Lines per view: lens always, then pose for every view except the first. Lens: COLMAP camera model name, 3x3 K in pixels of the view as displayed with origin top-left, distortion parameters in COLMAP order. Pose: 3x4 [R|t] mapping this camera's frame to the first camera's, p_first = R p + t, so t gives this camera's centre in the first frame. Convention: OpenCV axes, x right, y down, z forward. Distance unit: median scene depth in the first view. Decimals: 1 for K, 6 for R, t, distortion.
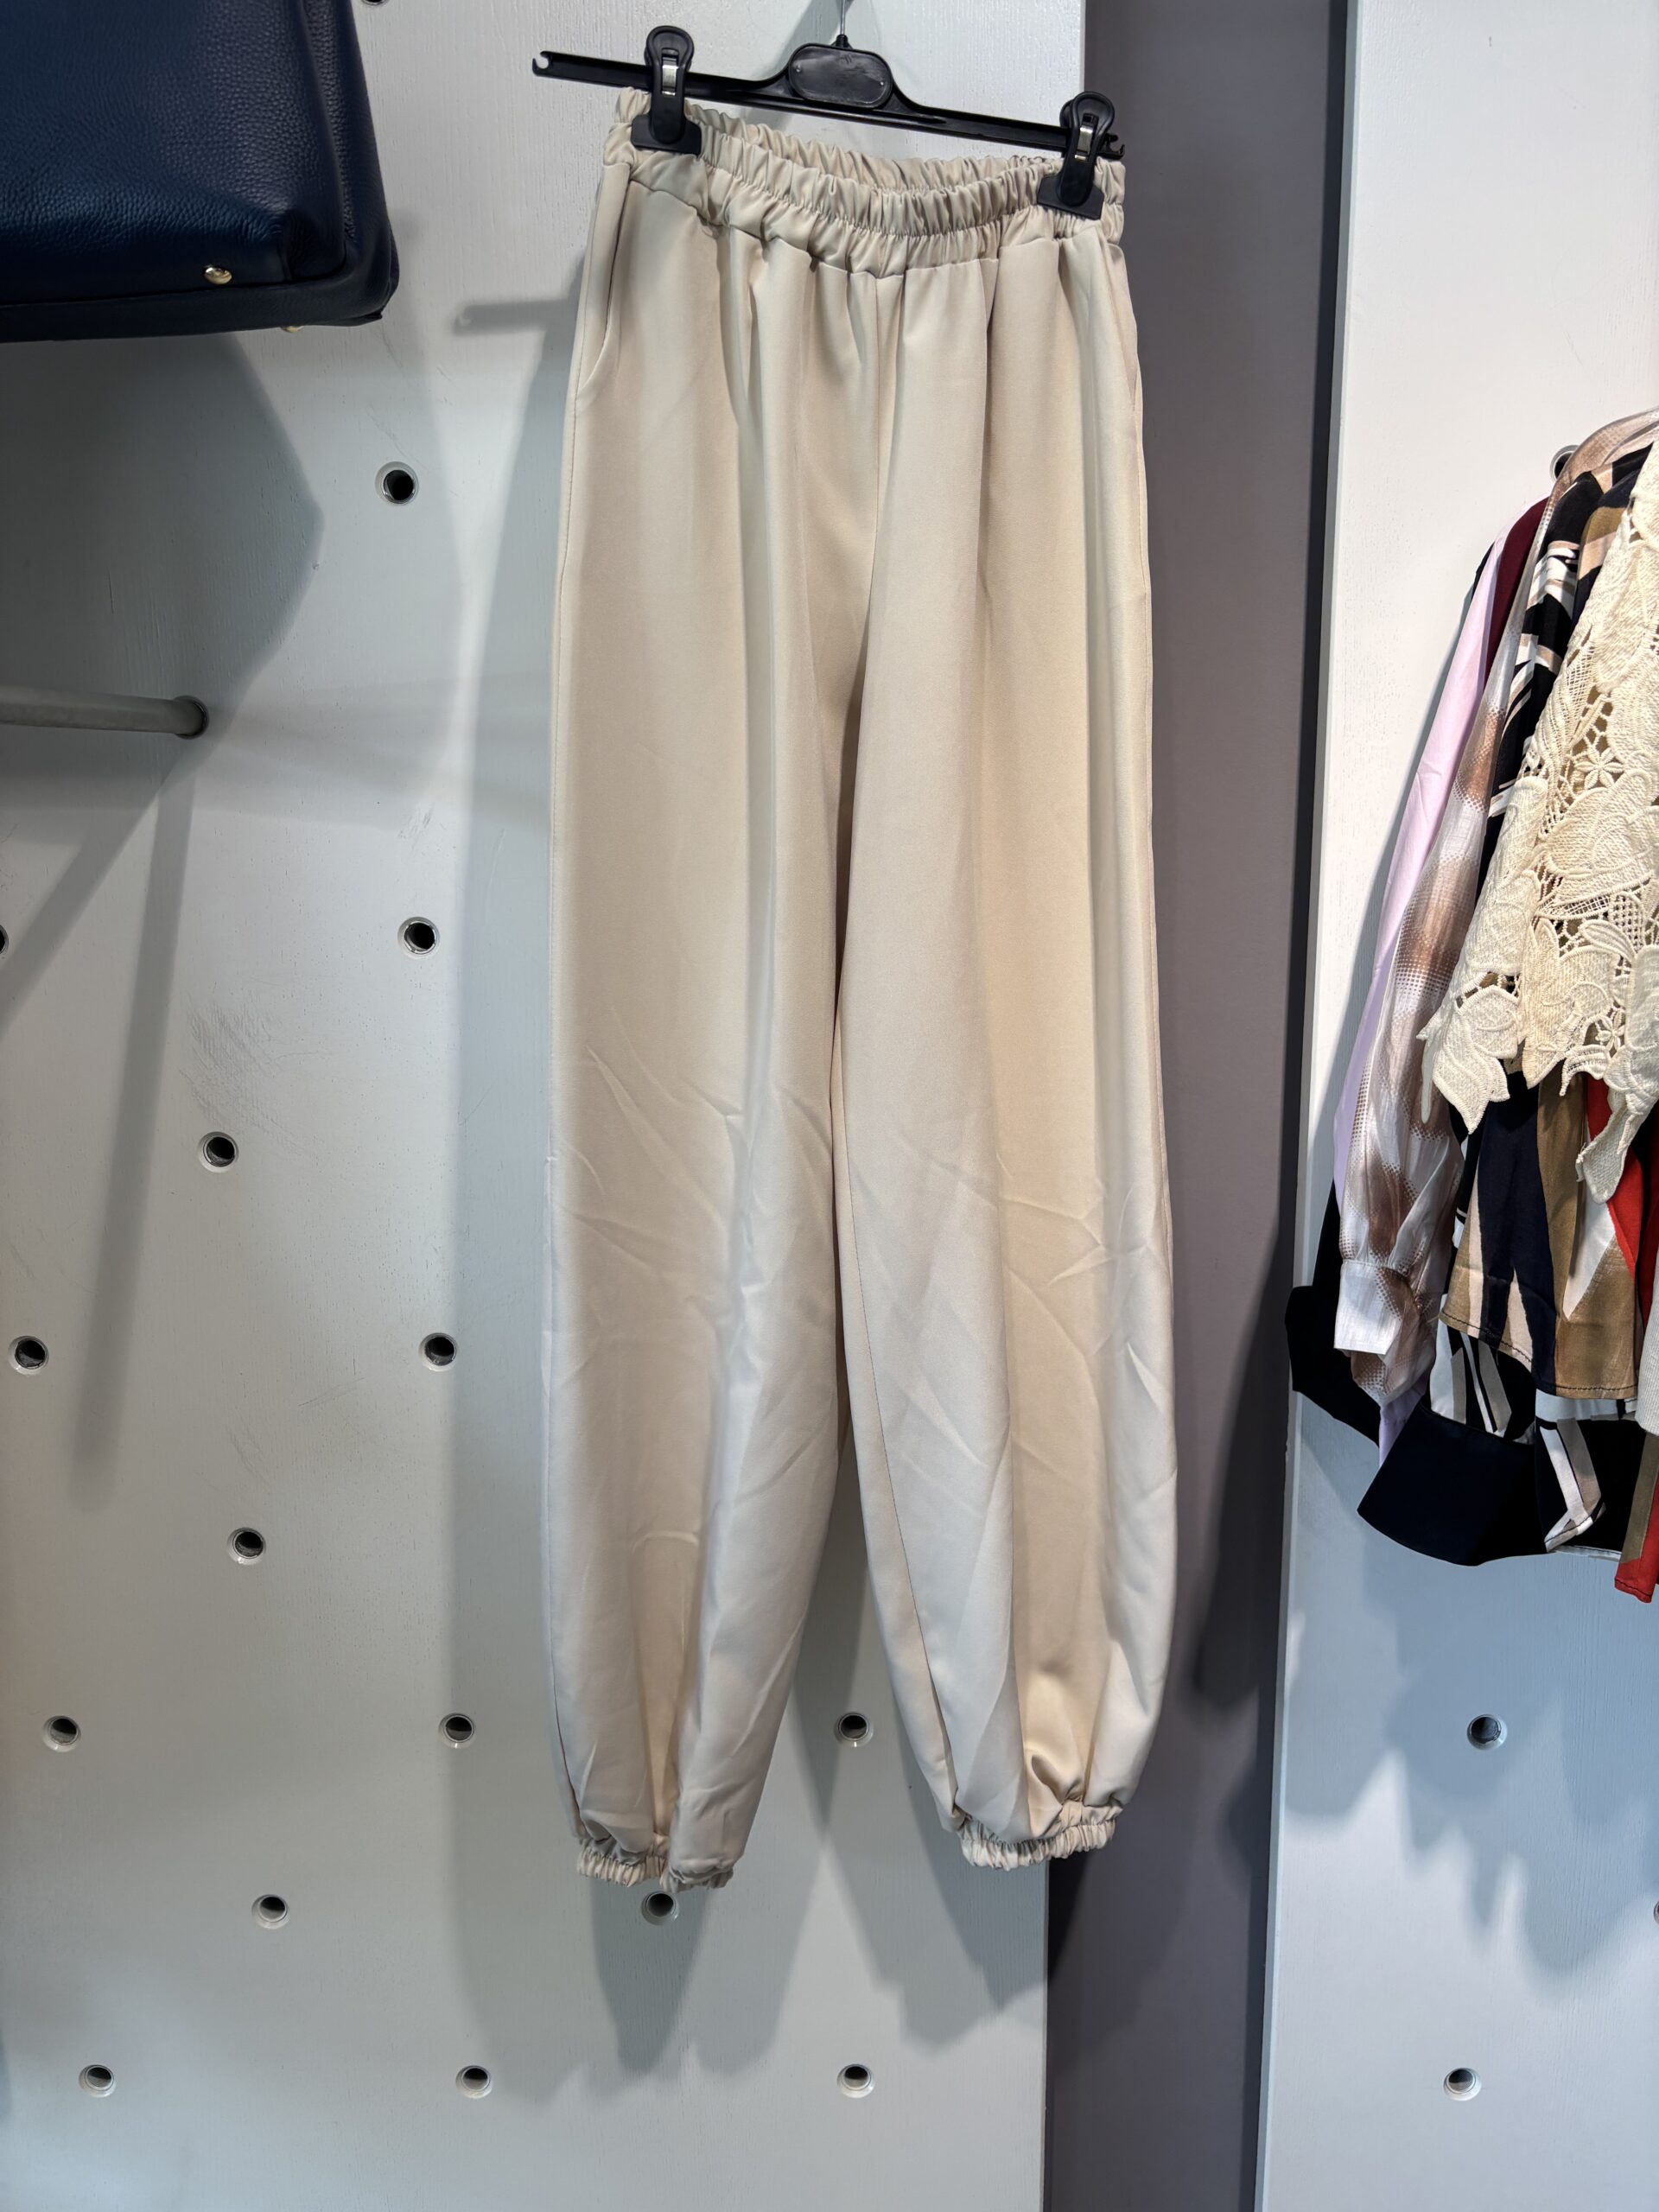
lens RADIAL K [[1640.5, 0, 831.2], [0, 1640.5, 1097.1], [0, 0, 1]] dist [0.008306, -0.034123]
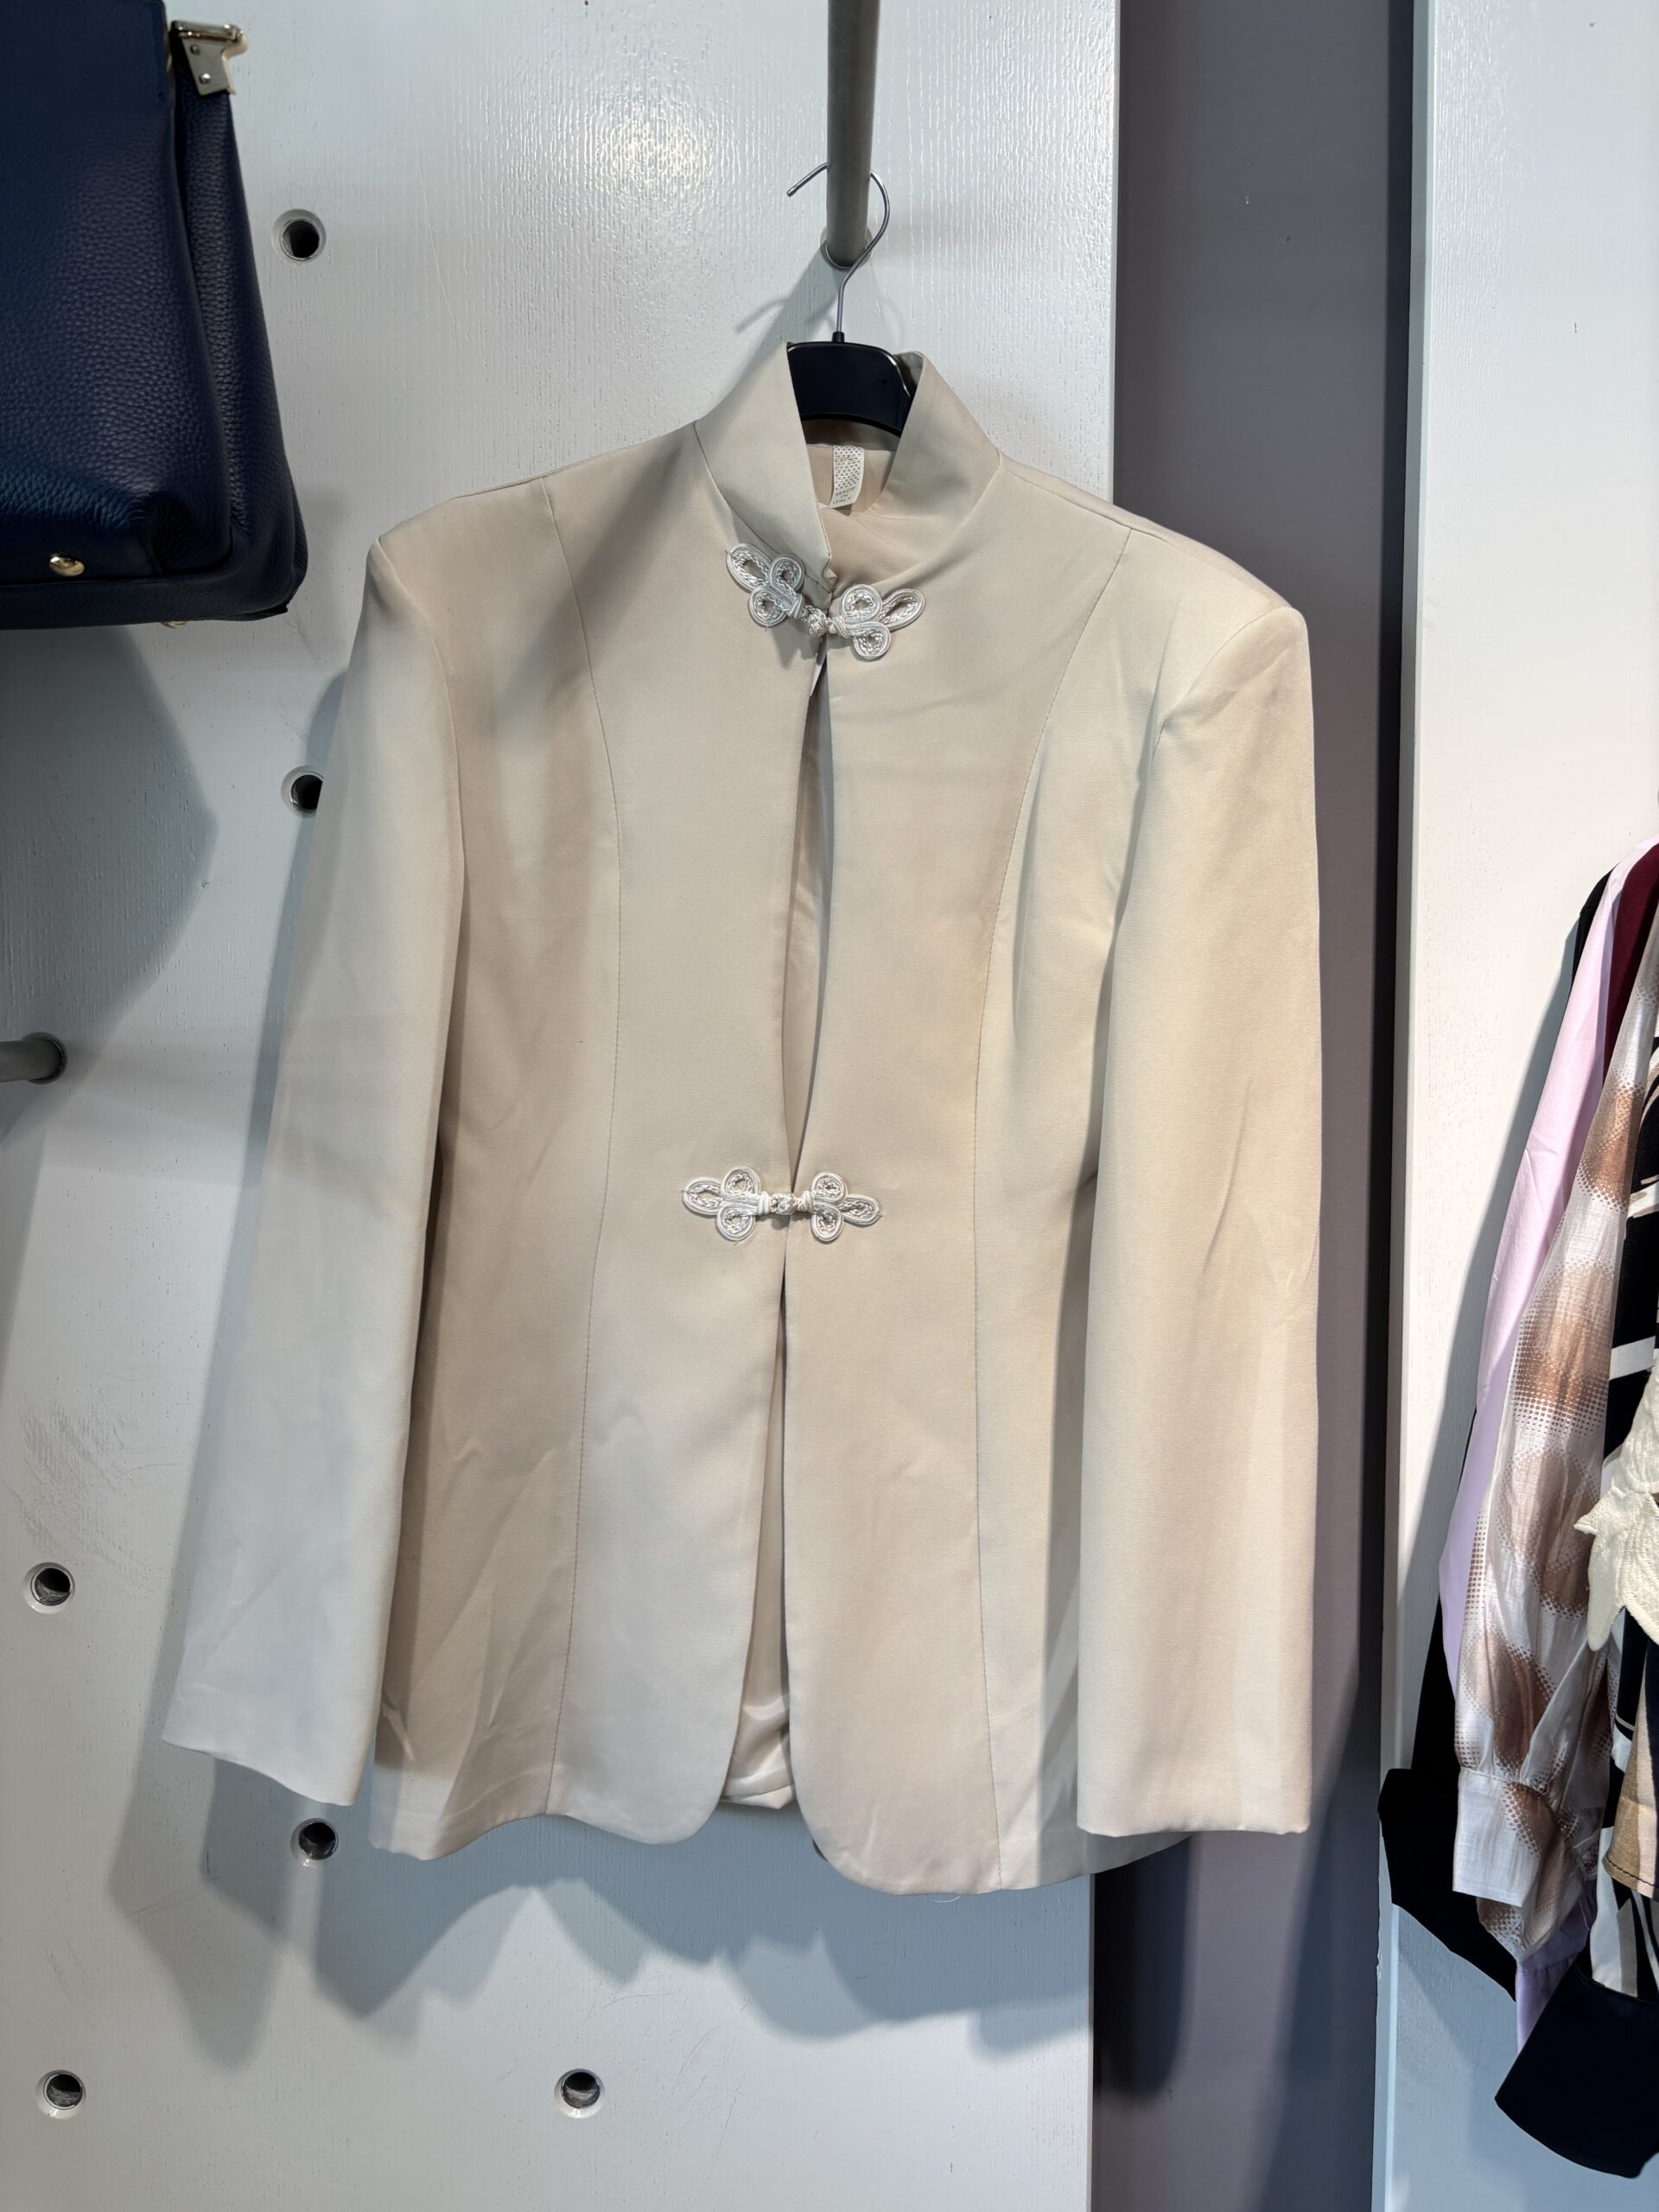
lens RADIAL K [[1663.2, 0, 841.9], [0, 1663.2, 1114.4], [0, 0, 1]] dist [0.006686, -0.029331]
pose [[0.999664, 0.010987, 0.023468, -0.009160], [-0.007962, 0.992085, -0.125312, -0.112581], [-0.024659, 0.125083, 0.991840, 0.179268]]
